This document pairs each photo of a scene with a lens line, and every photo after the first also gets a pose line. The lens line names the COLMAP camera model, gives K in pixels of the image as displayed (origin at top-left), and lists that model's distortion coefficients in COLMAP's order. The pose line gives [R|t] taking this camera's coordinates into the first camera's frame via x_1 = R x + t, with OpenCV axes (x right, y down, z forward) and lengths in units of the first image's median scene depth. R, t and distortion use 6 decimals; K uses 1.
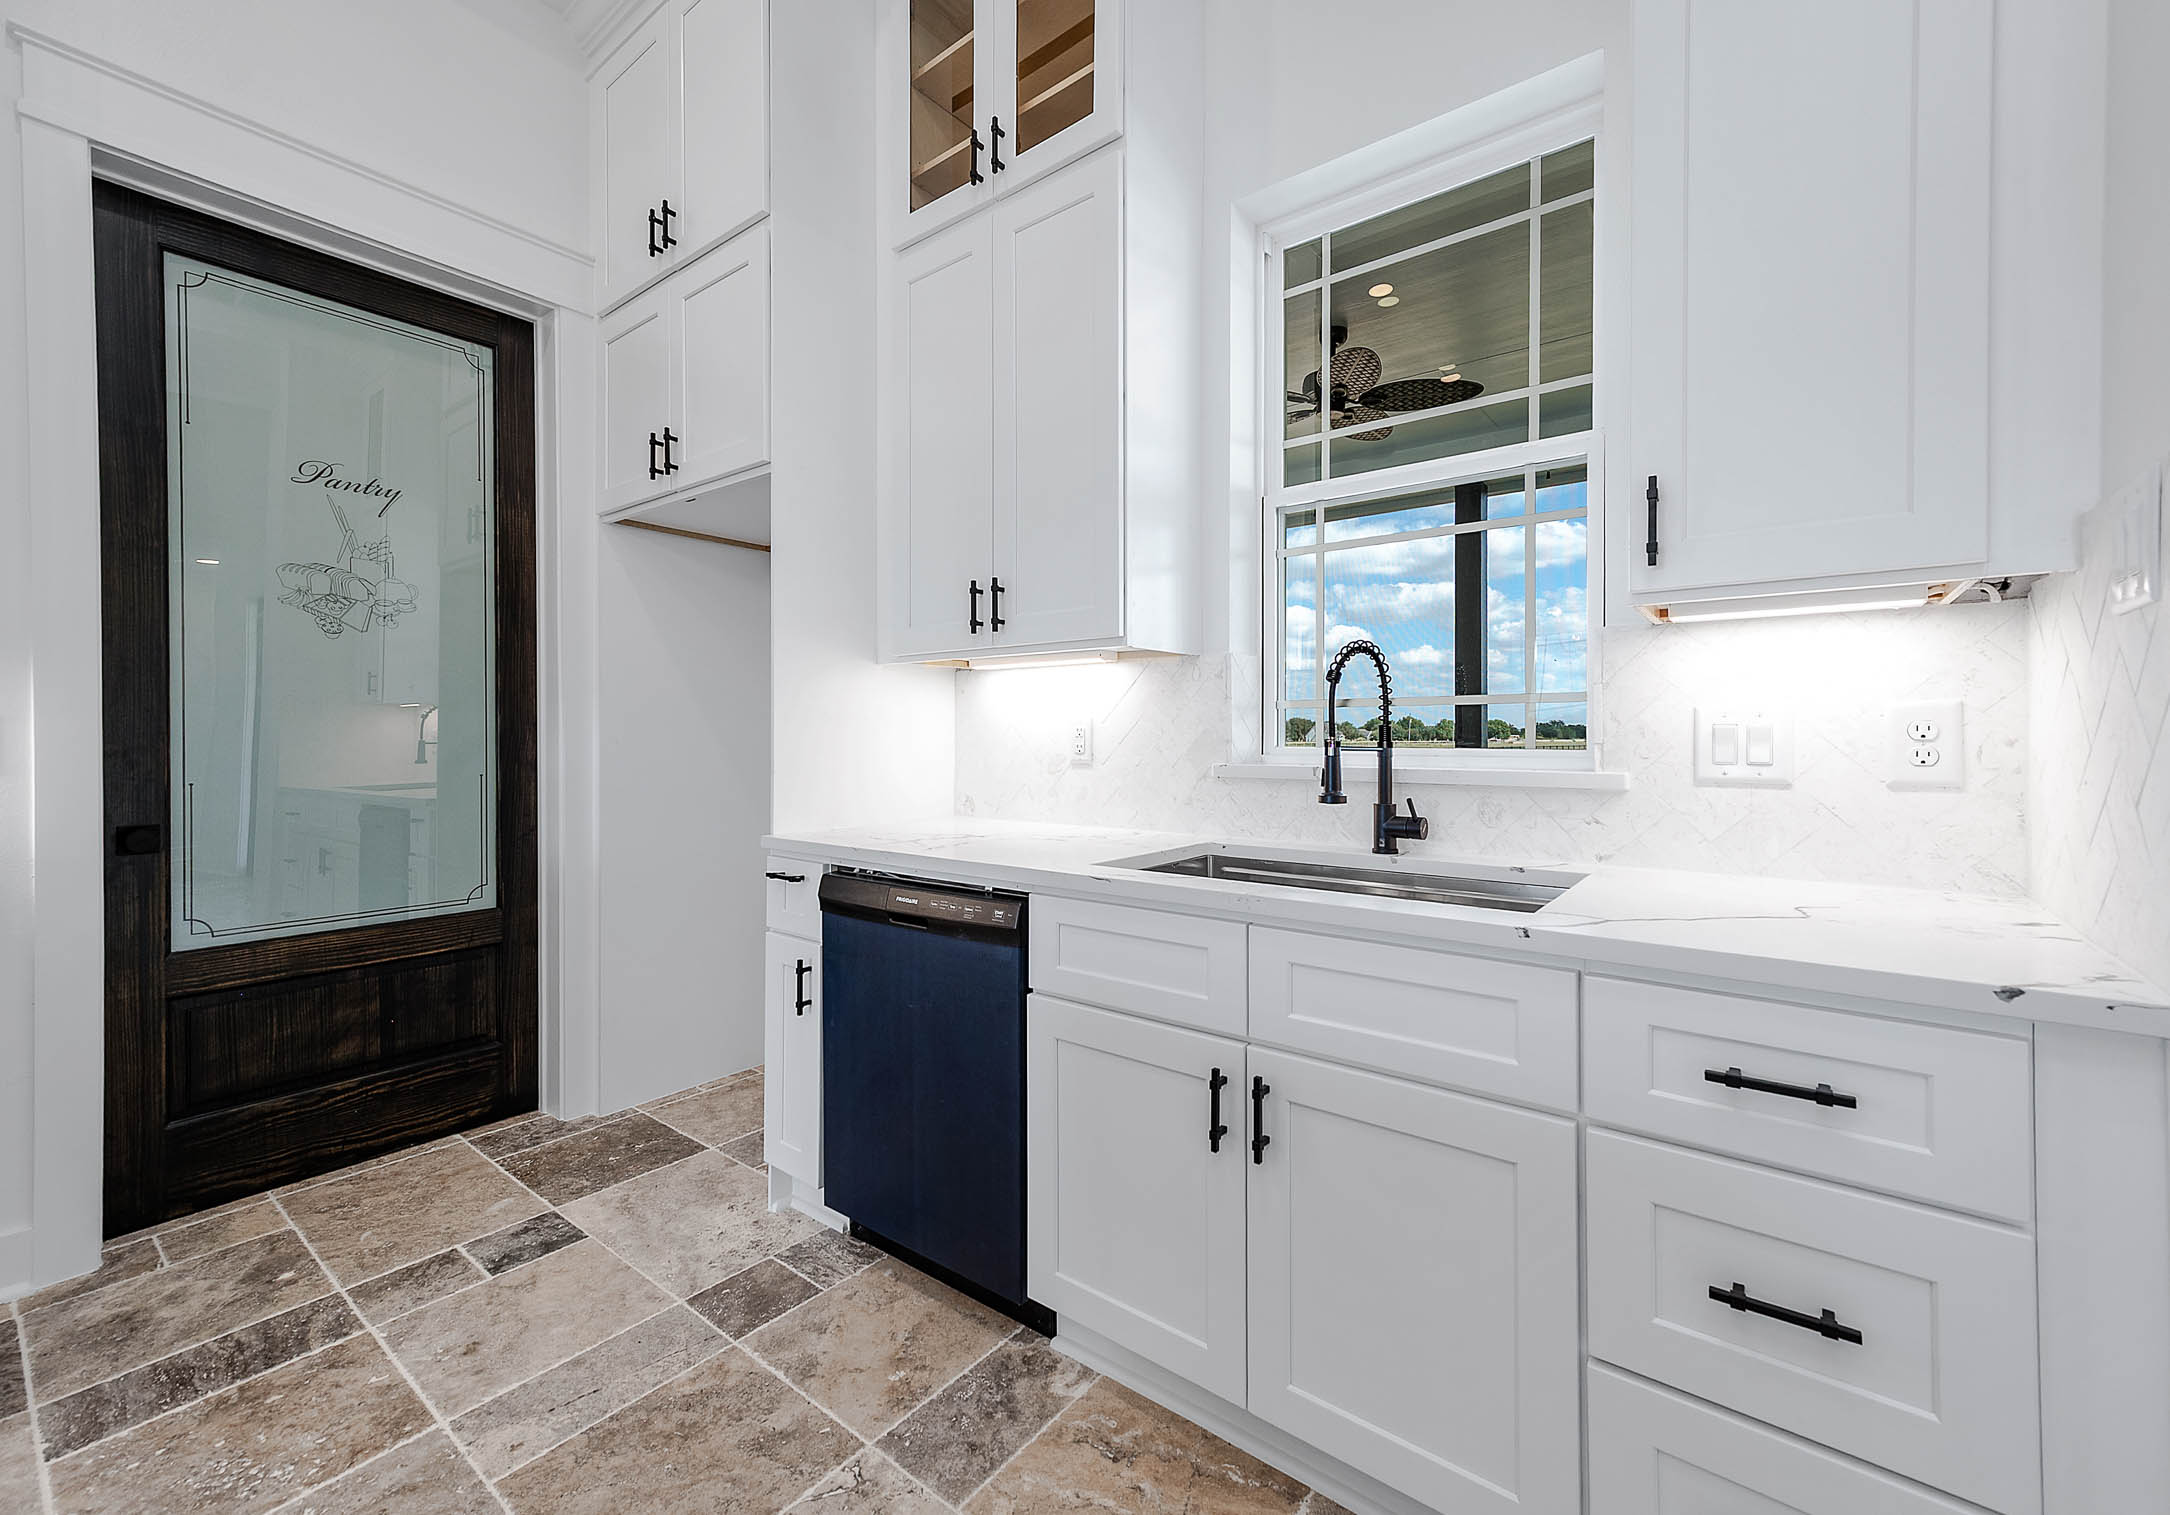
lens RADIAL K [[899.7, 0, 1096.9], [0, 899.7, 737.7], [0, 0, 1]] dist [0.011823, -0.000213]
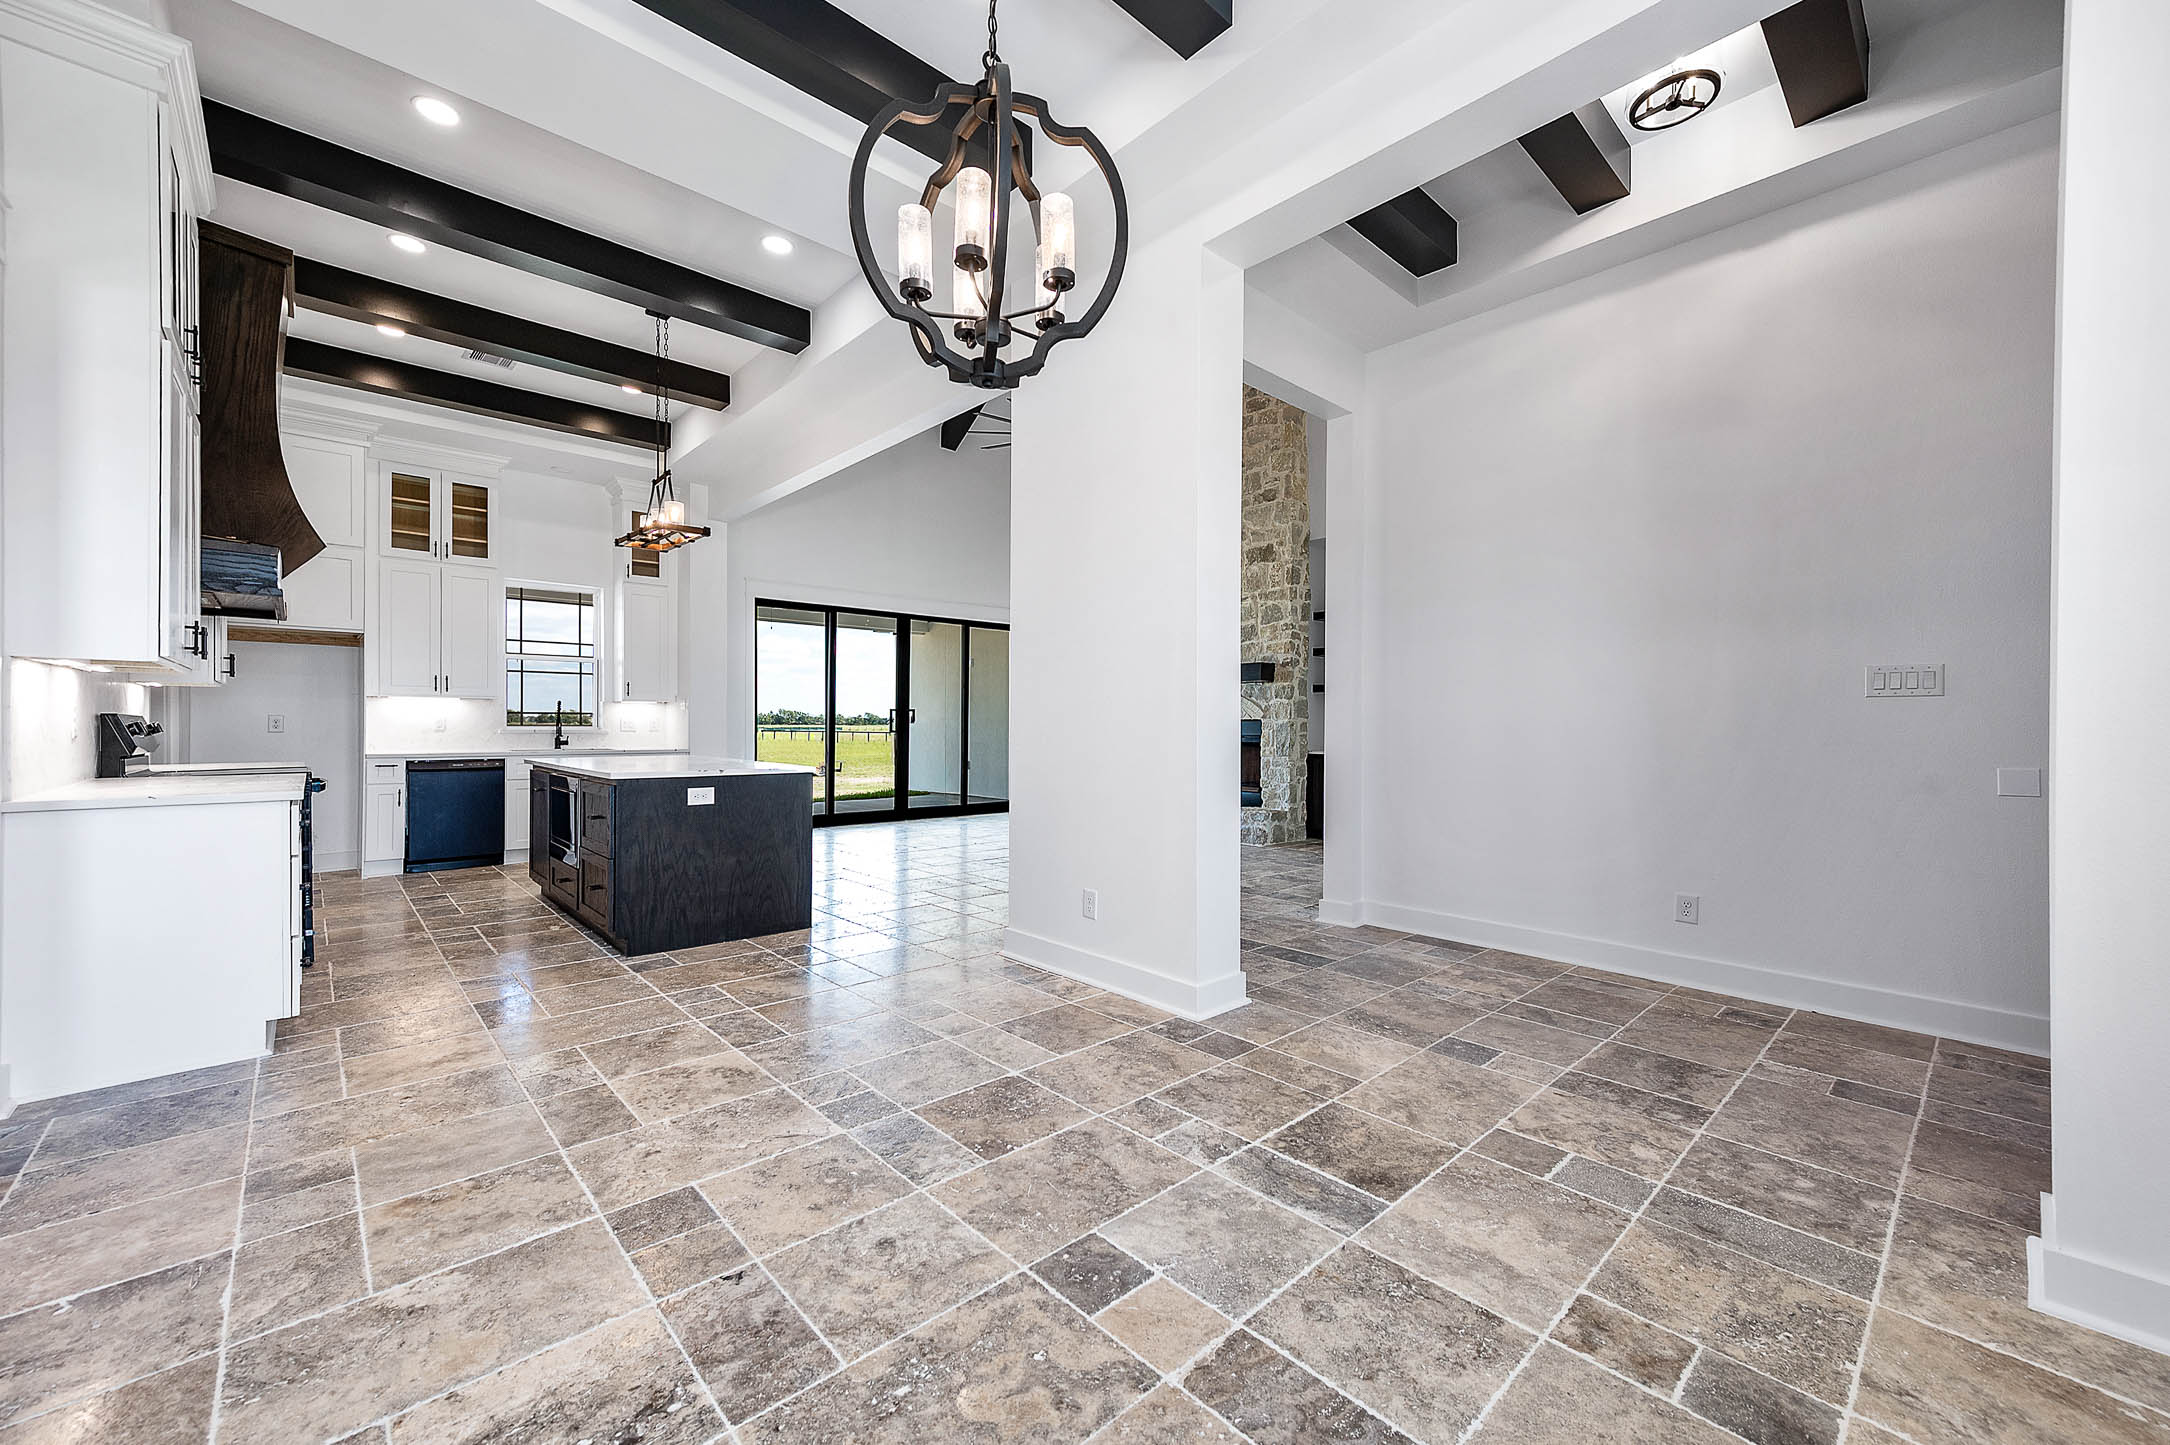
lens RADIAL K [[856.8, 0, 1087.0], [0, 856.8, 726.1], [0, 0, 1]] dist [0.012637, -0.000029]
pose [[0.168527, -0.001592, 0.985696, -2.926993], [-0.004271, 0.999988, 0.002345, -0.002646], [-0.985688, -0.004605, 0.168518, -1.947801]]
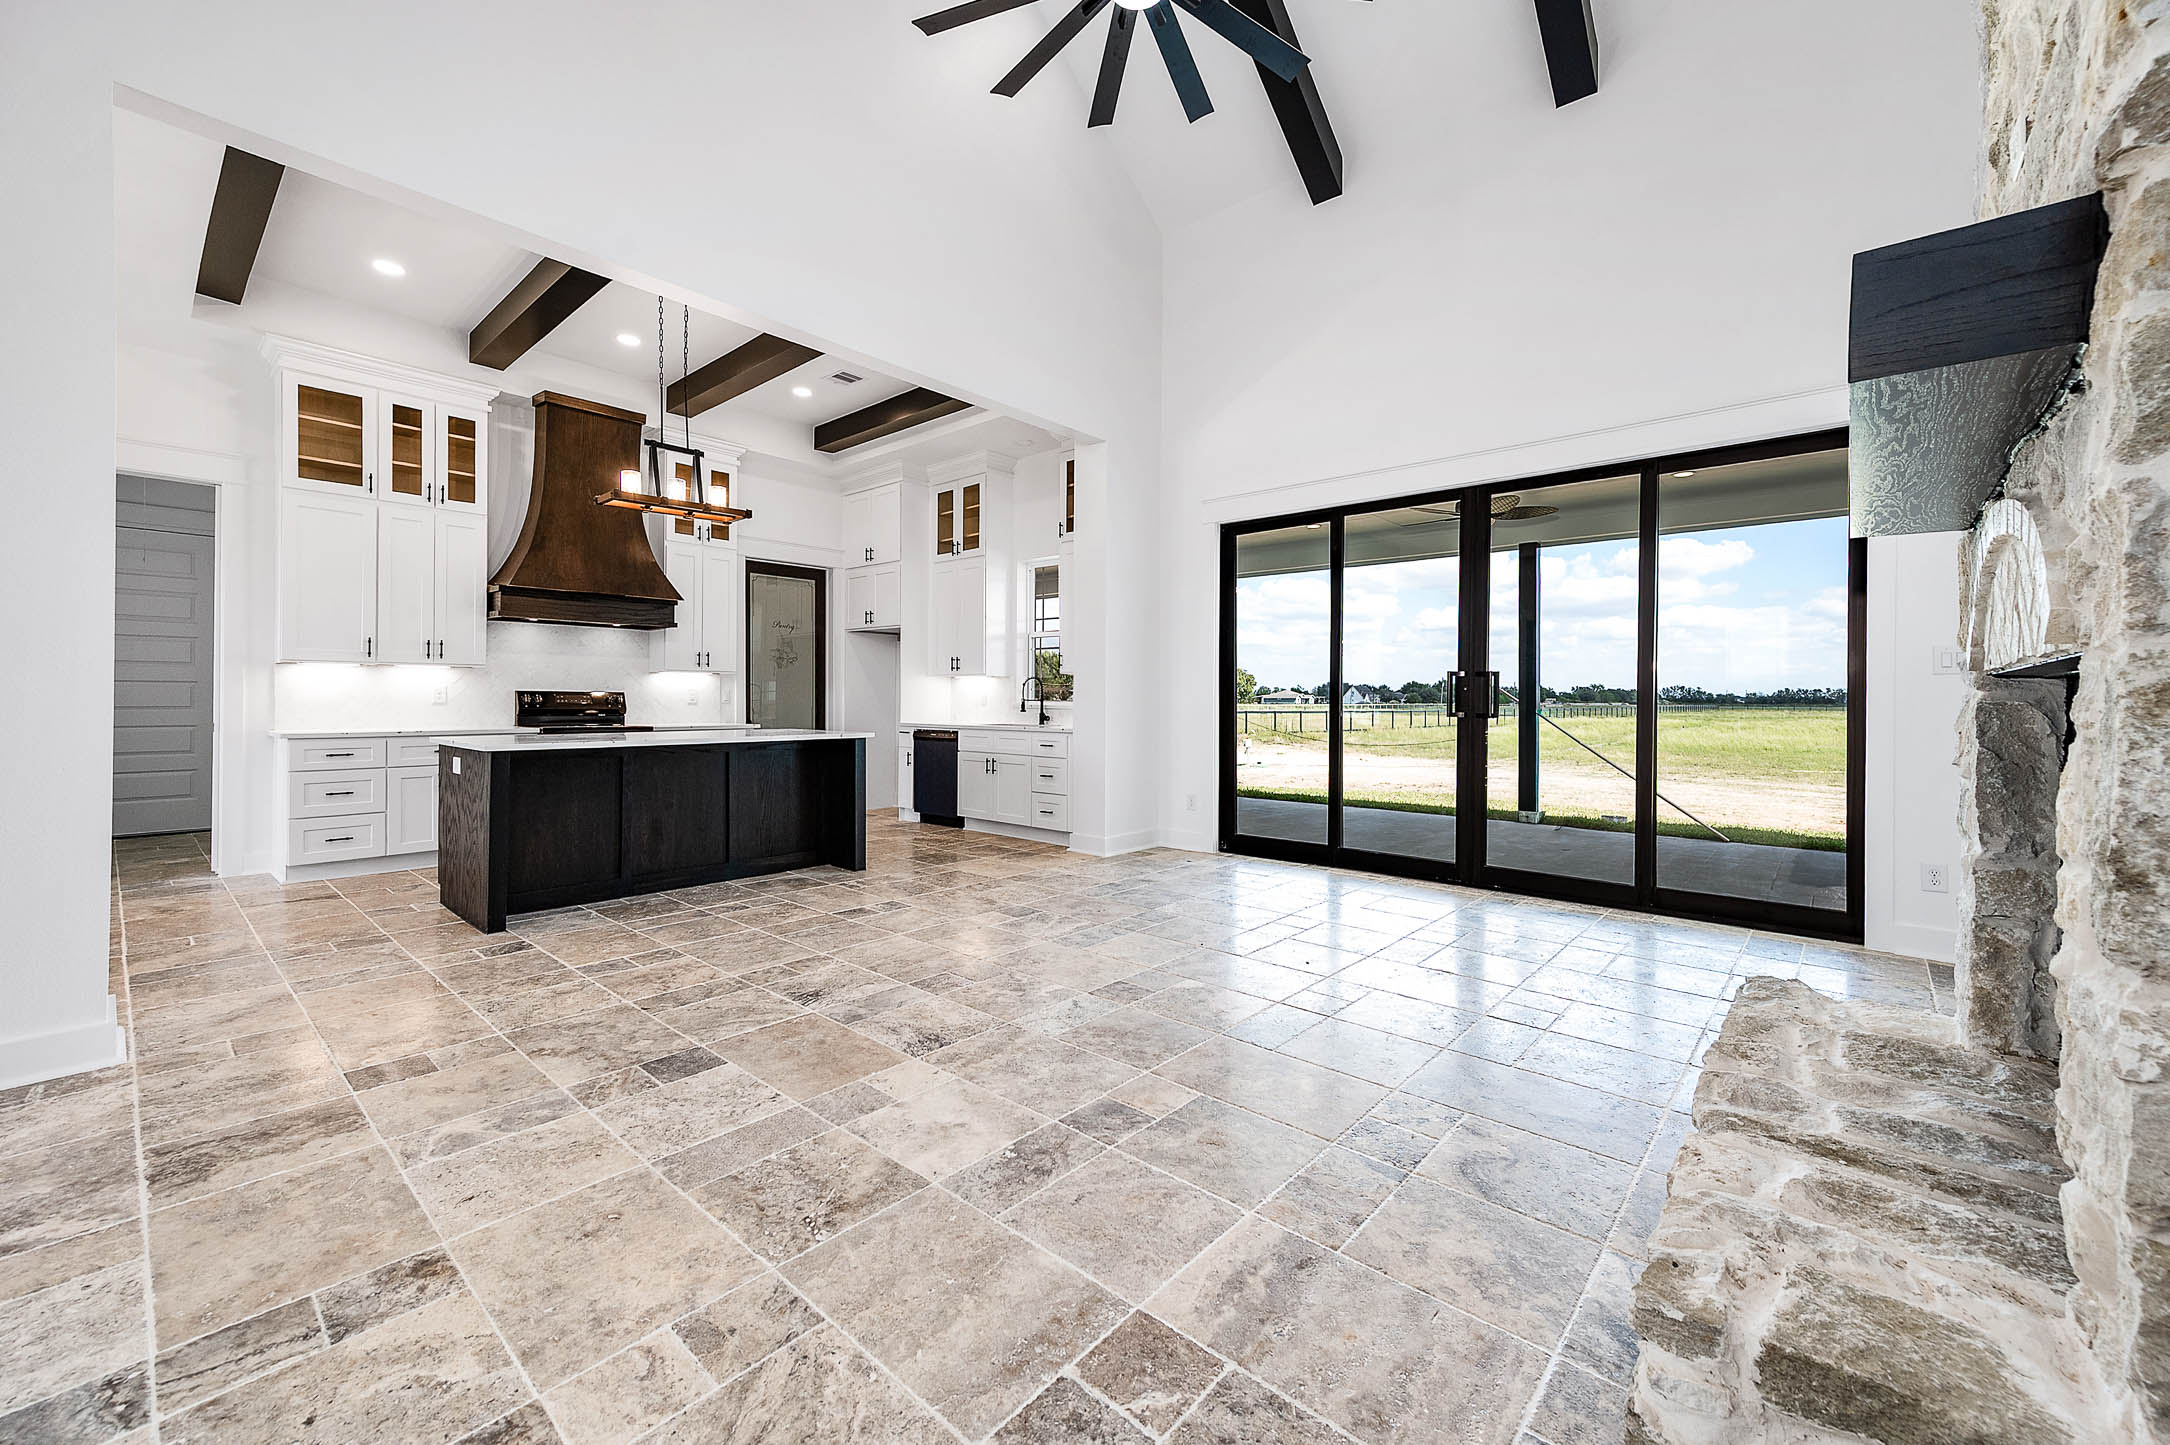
lens RADIAL K [[856.8, 0, 1084.2], [0, 856.8, 701.4], [0, 0, 1]] dist [0.012637, -0.000029]
pose [[0.997565, 0.006159, -0.069471, 0.703187], [-0.005976, 0.999978, 0.002841, 0.002775], [0.069487, -0.002419, 0.997580, -2.698059]]
